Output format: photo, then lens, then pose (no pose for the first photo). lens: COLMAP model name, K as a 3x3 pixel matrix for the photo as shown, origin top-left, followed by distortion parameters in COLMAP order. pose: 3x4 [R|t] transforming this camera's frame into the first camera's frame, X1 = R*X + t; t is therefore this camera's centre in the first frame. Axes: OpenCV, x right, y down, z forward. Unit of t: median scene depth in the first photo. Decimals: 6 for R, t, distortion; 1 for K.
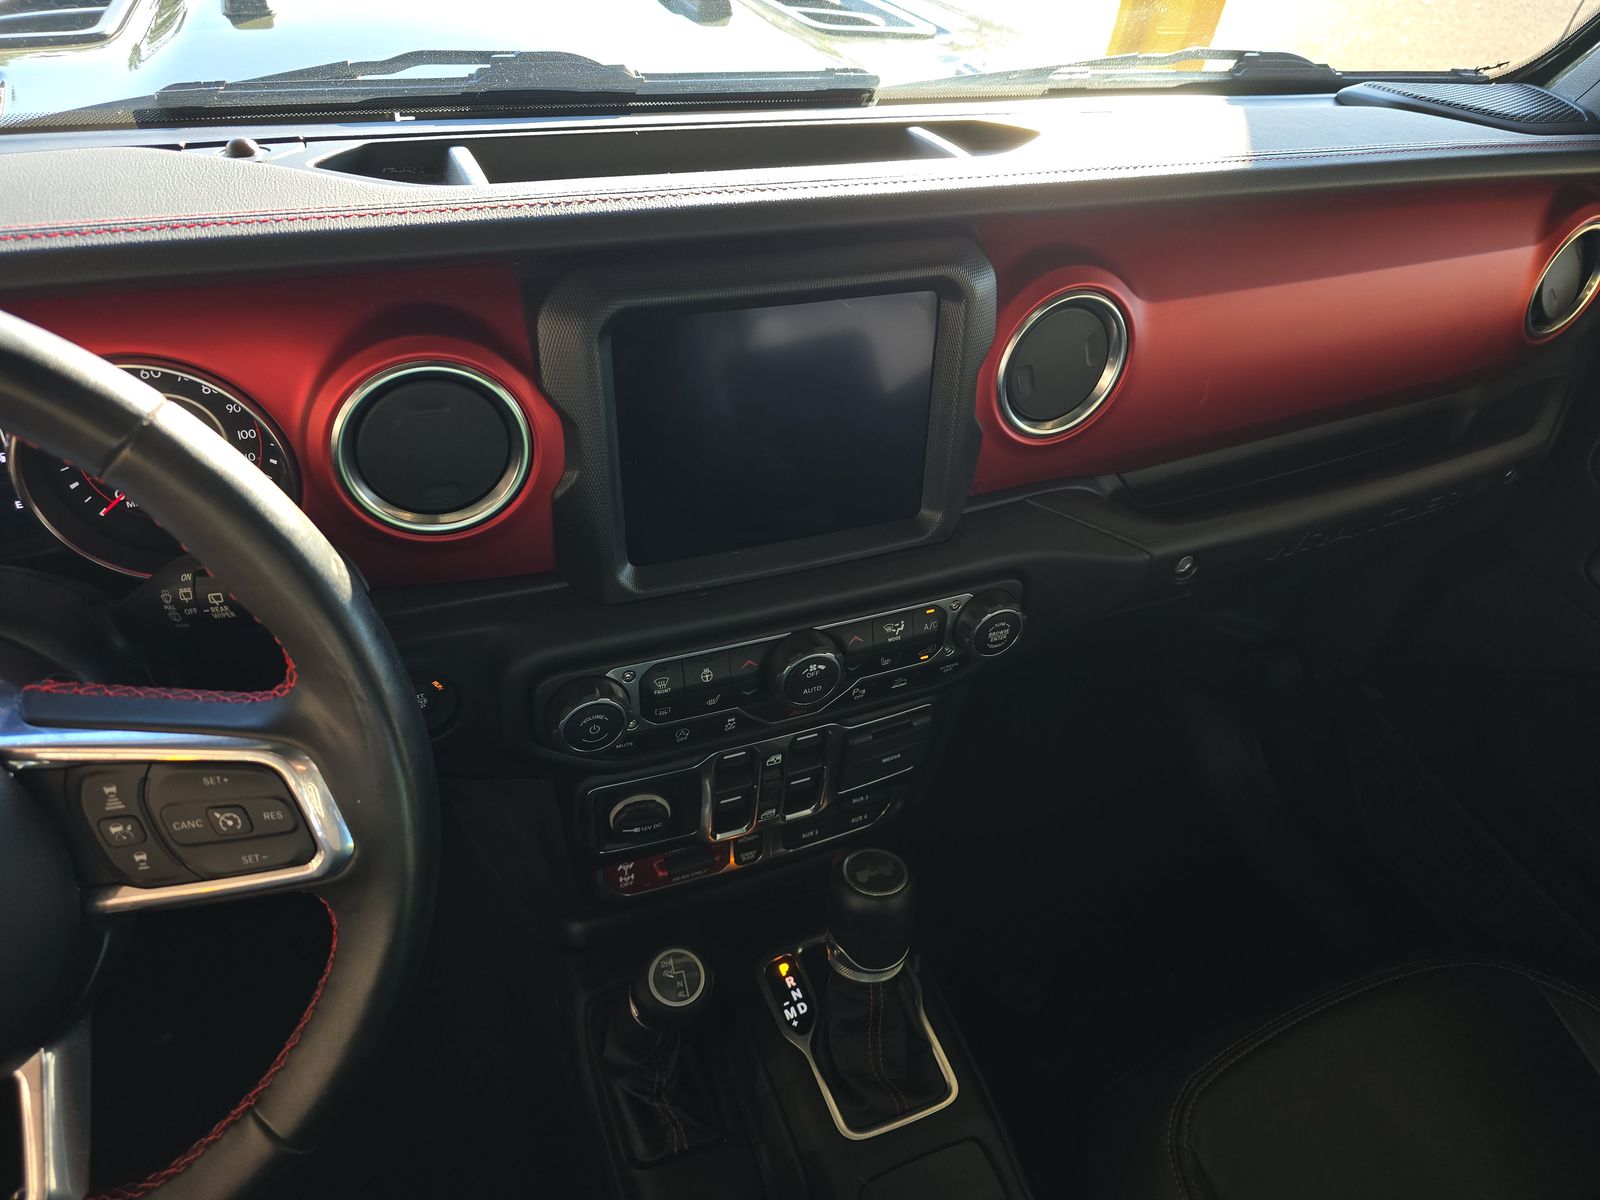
lens RADIAL K [[1078.6, 0, 782.7], [0, 1078.6, 590.1], [0, 0, 1]] dist [0.052389, -0.041697]
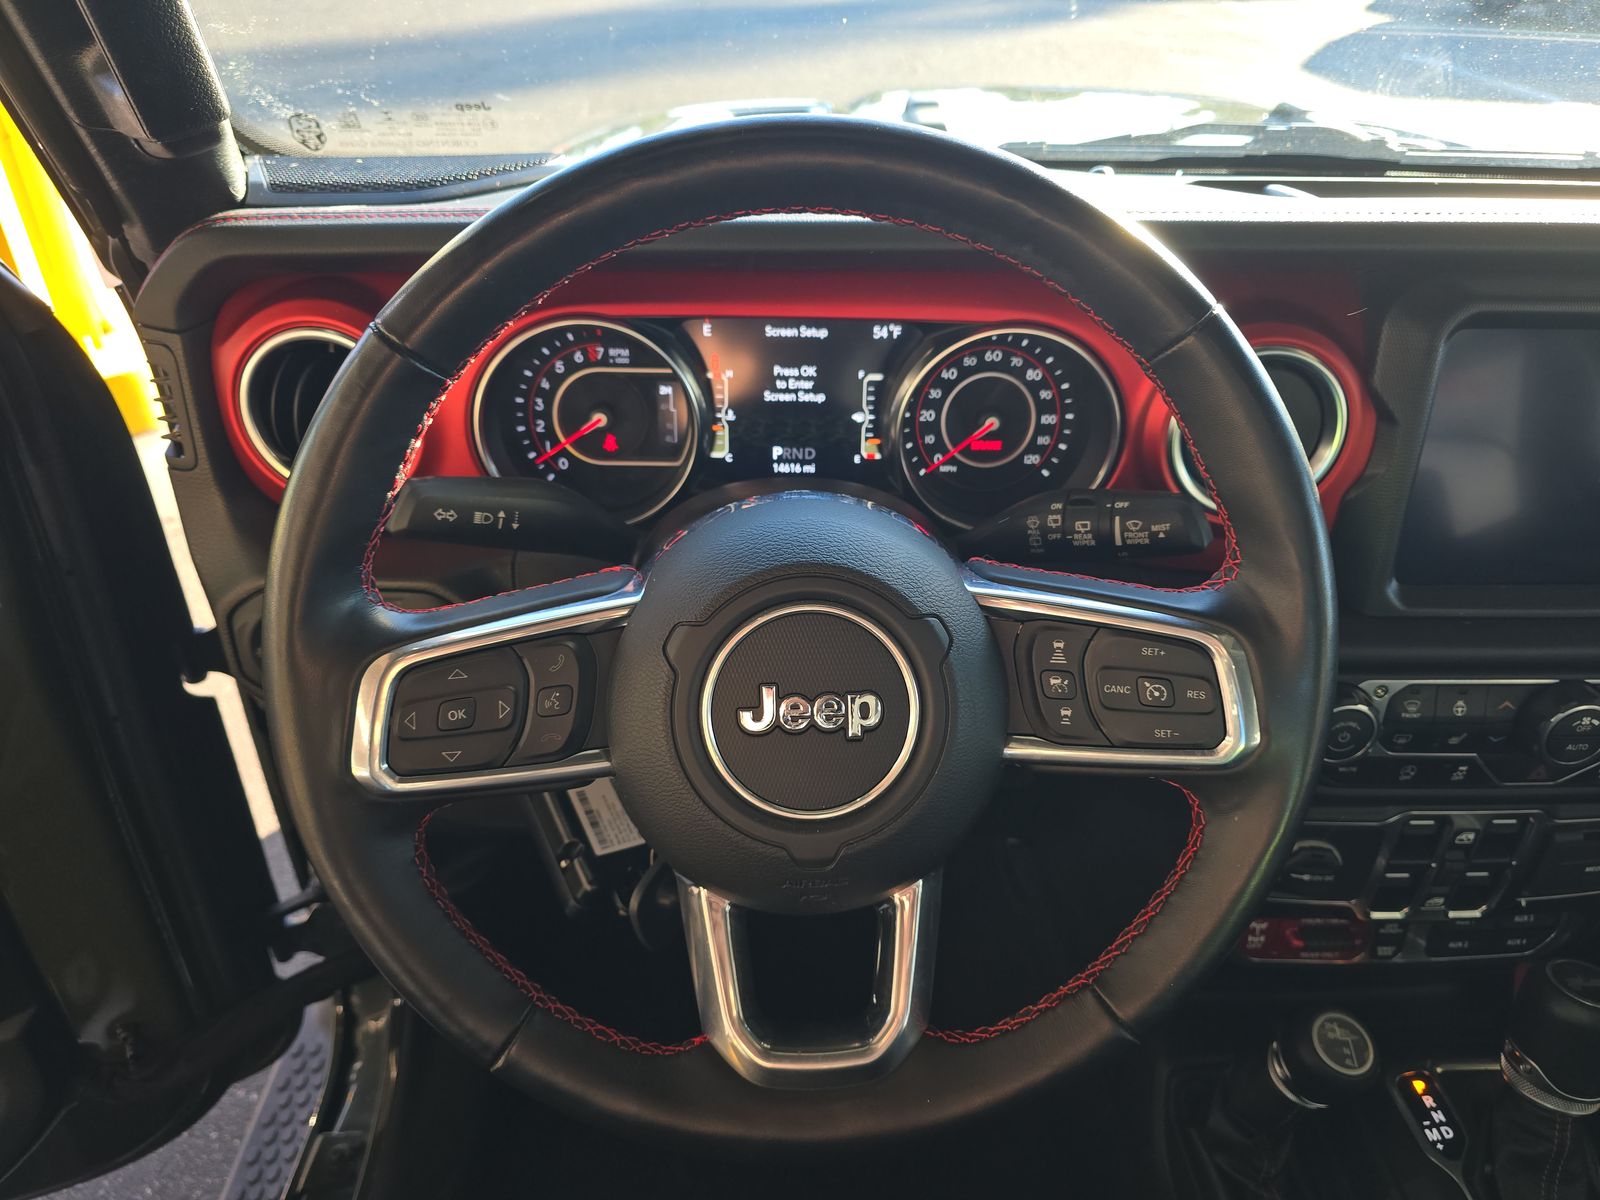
lens RADIAL K [[1078.6, 0, 794.8], [0, 1078.6, 607.3], [0, 0, 1]] dist [0.052389, -0.041697]
pose [[0.945841, 0.128682, -0.298035, -0.327947], [-0.172367, 0.977048, -0.125165, 0.200055], [0.275088, 0.169758, 0.946313, -0.086148]]
